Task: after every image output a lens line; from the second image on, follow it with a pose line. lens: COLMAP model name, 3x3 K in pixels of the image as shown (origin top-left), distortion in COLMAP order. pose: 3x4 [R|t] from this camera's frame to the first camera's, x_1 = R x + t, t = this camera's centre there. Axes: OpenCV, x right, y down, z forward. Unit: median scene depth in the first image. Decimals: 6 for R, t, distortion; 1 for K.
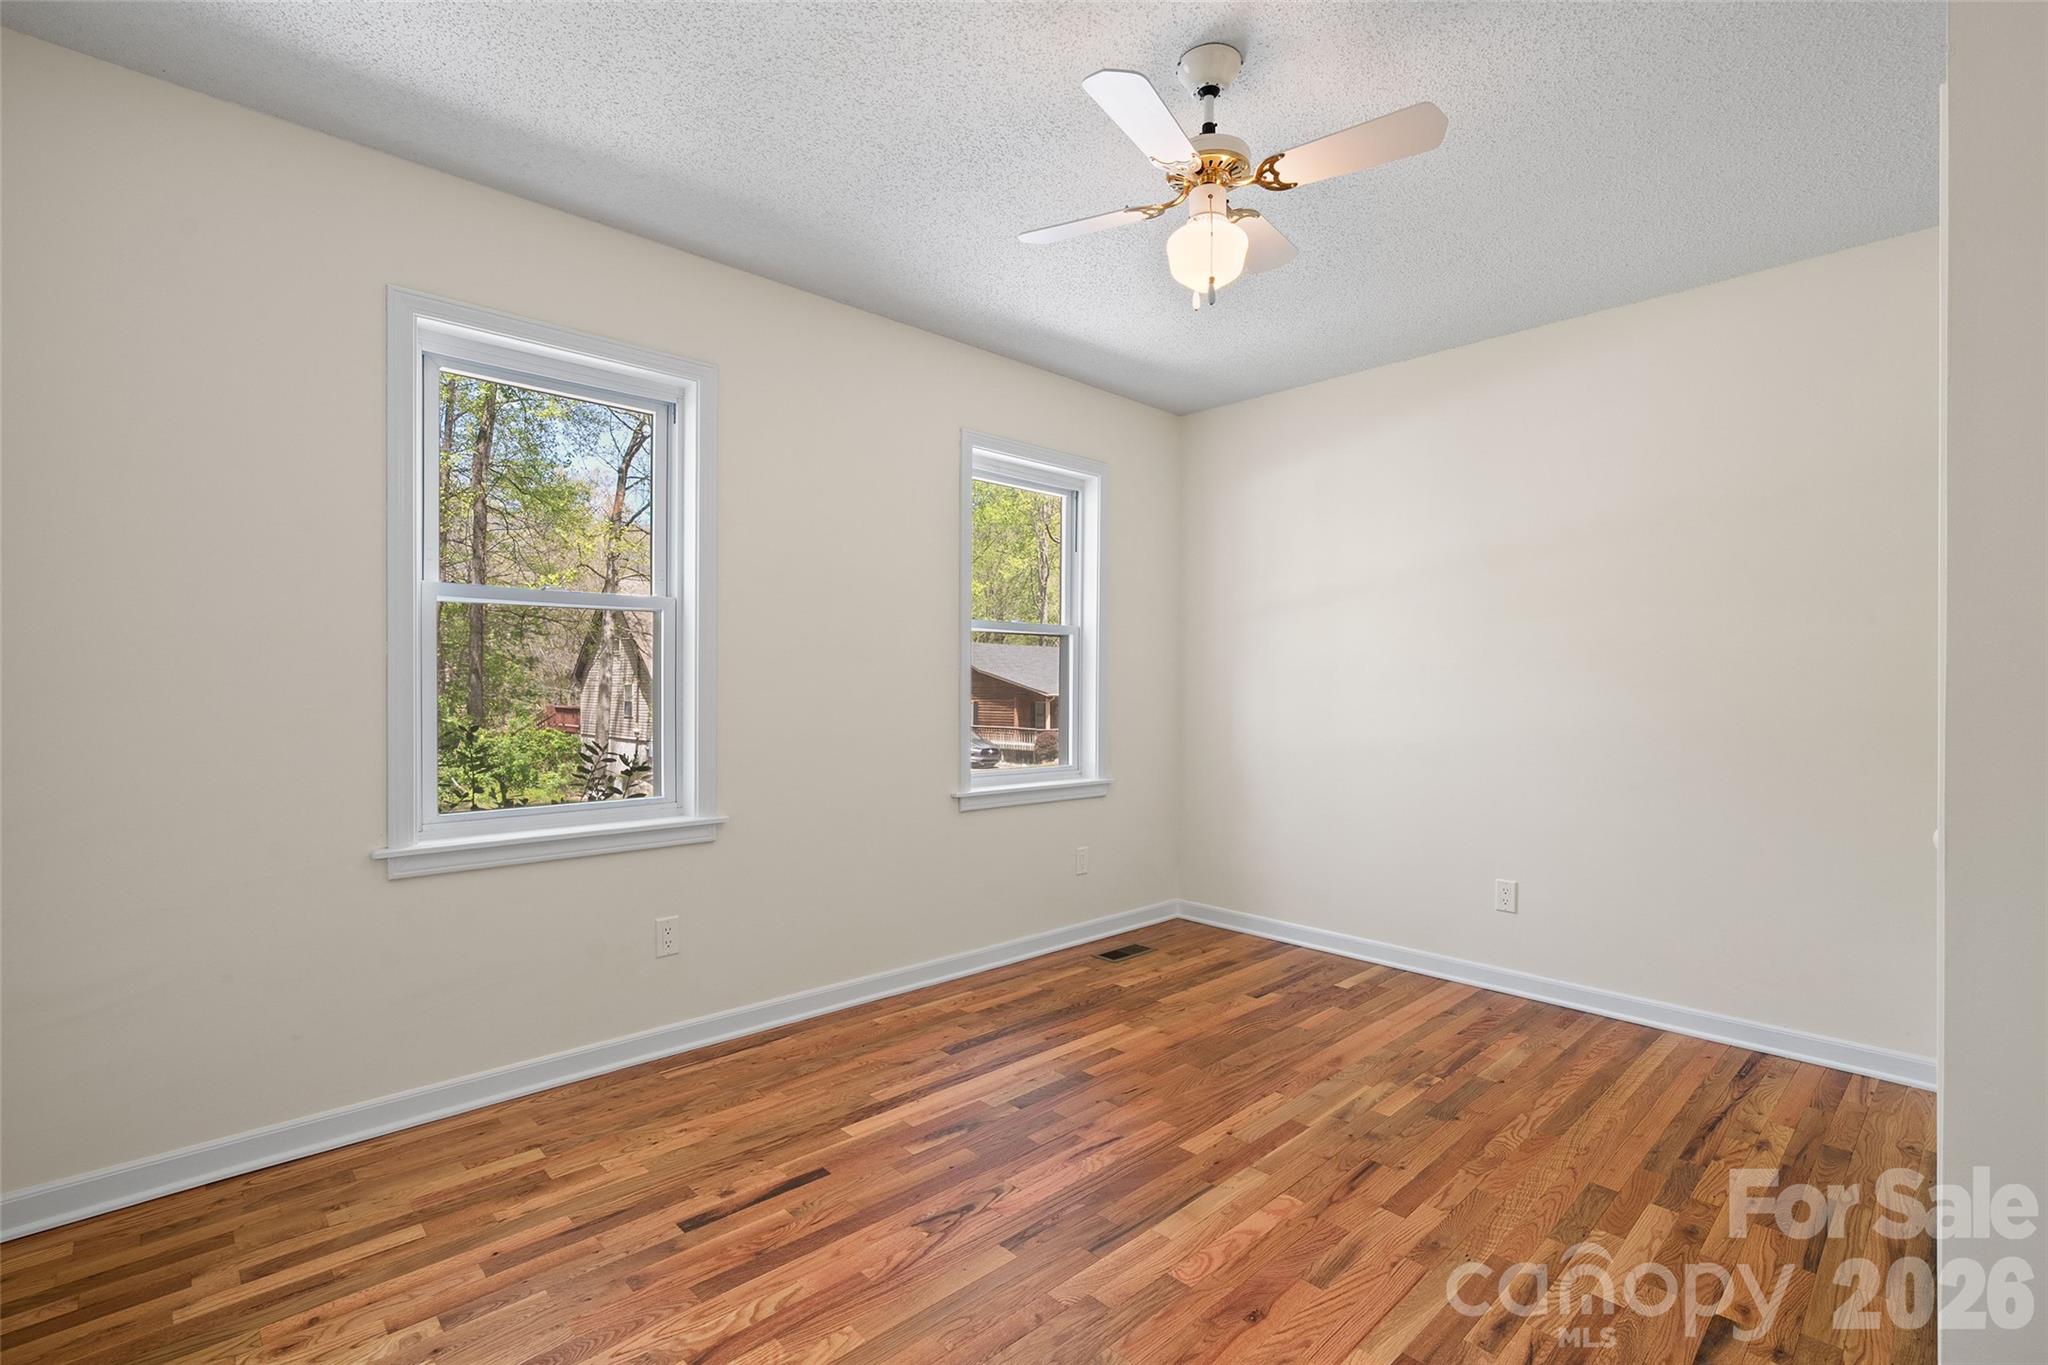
lens RADIAL K [[927.2, 0, 1028.6], [0, 927.2, 686.5], [0, 0, 1]] dist [-0.004523, 0.000895]
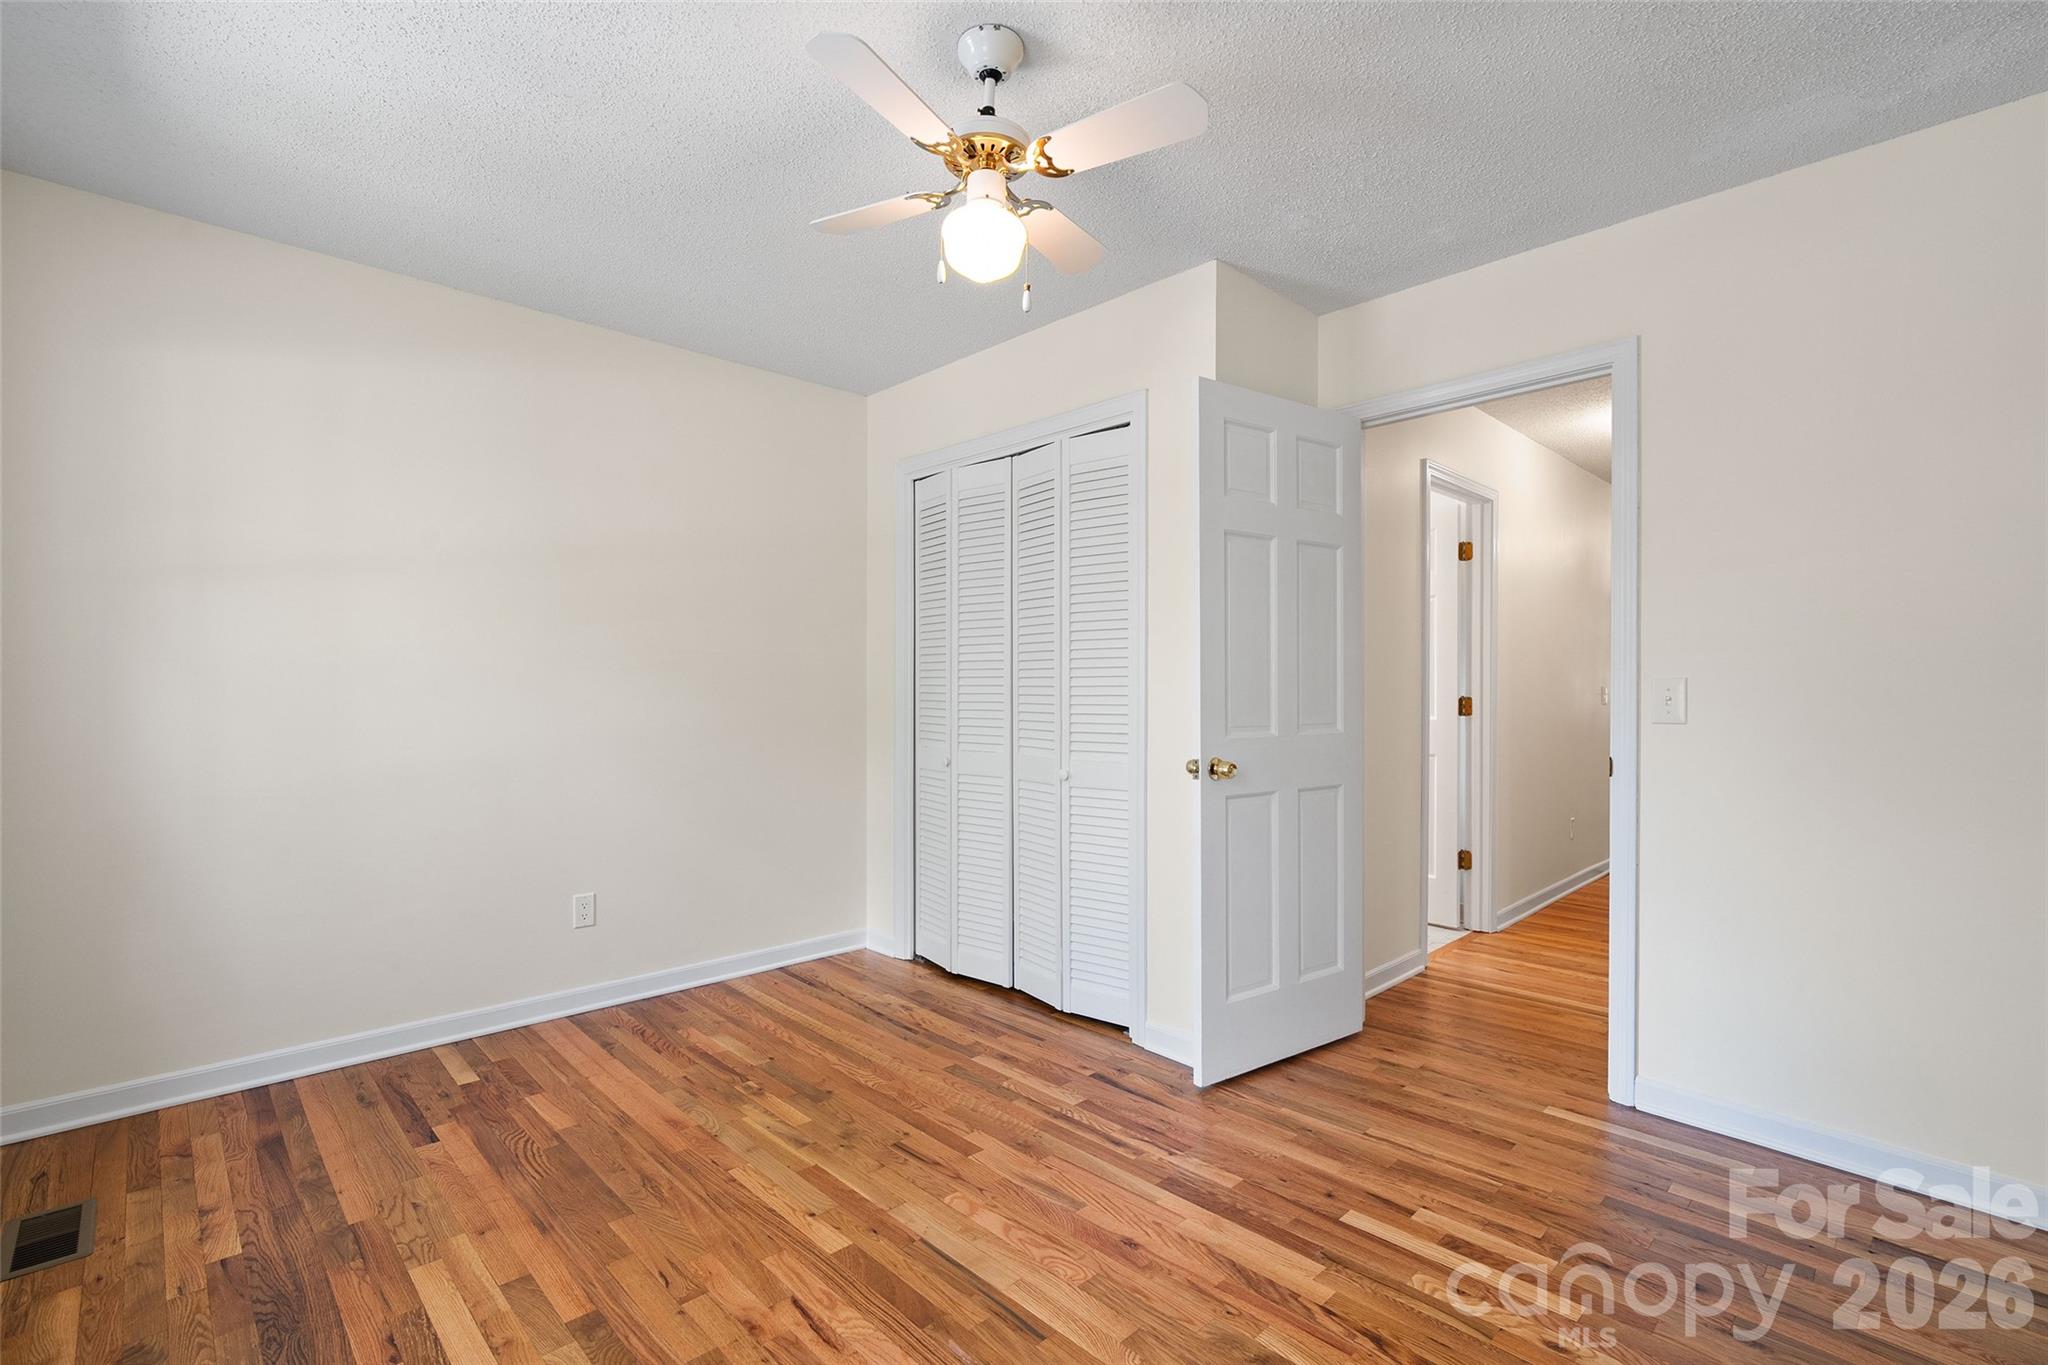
lens RADIAL K [[927.2, 0, 1028.8], [0, 927.2, 683.4], [0, 0, 1]] dist [-0.004523, 0.000895]
pose [[-0.005611, 0.000341, 0.999984, -0.511569], [-0.000067, 1.000000, -0.000341, -0.005938], [-0.999984, -0.000069, -0.005611, 0.644998]]
